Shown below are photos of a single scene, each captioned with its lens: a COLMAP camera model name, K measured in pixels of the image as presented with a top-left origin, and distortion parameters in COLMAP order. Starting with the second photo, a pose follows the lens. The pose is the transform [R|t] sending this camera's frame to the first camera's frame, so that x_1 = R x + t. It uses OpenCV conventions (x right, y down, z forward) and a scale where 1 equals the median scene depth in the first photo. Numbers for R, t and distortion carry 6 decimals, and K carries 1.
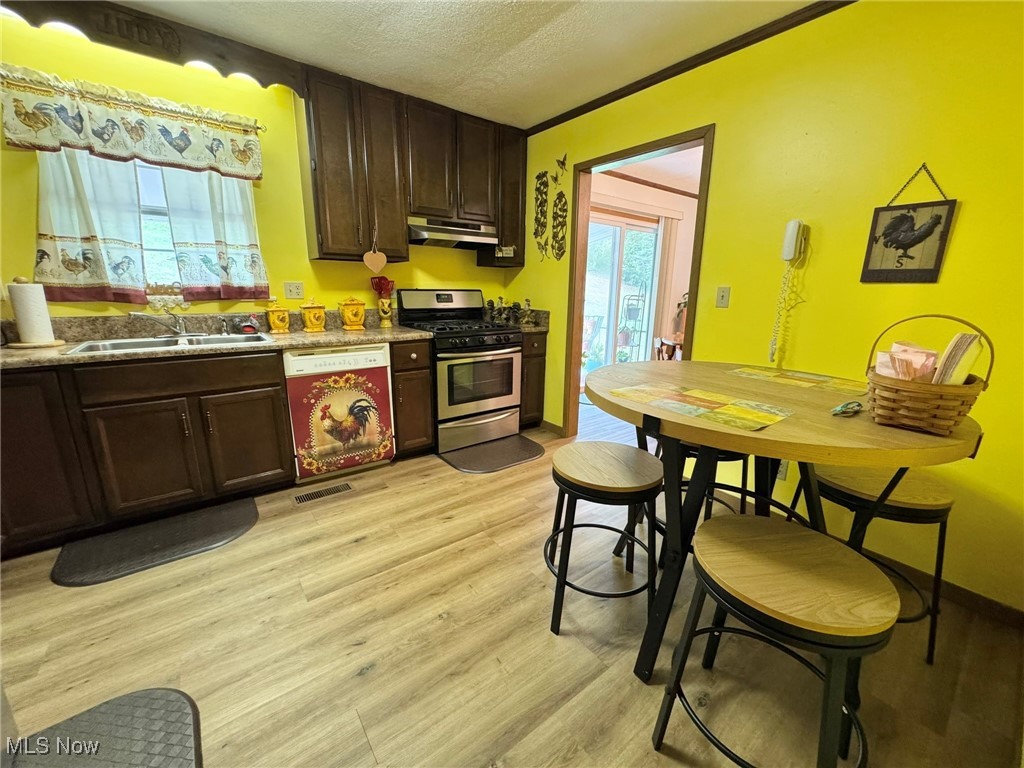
lens RADIAL K [[411.4, 0, 512.3], [0, 411.4, 383.7], [0, 0, 1]] dist [-0.000080, 0.000194]
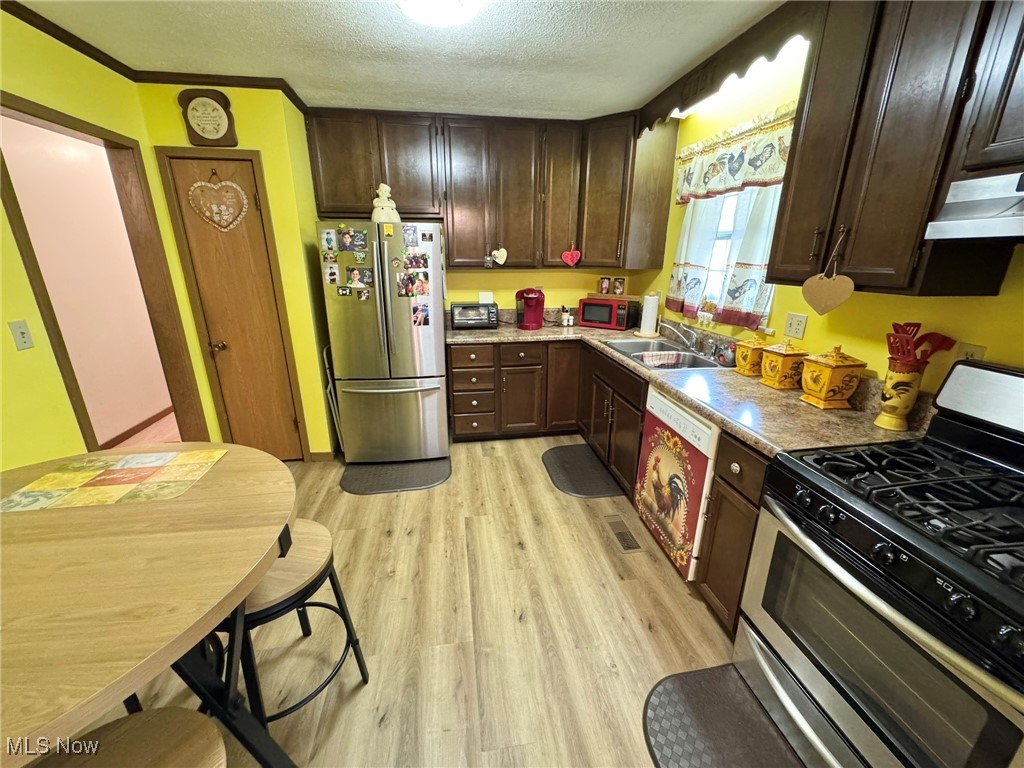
lens RADIAL K [[411.4, 0, 512.1], [0, 411.4, 384.3], [0, 0, 1]] dist [-0.000080, 0.000194]
pose [[-0.486271, 0.250125, -0.837244, 0.402498], [-0.210732, 0.896307, 0.390162, -0.381435], [0.848017, 0.366158, -0.383139, 1.099263]]
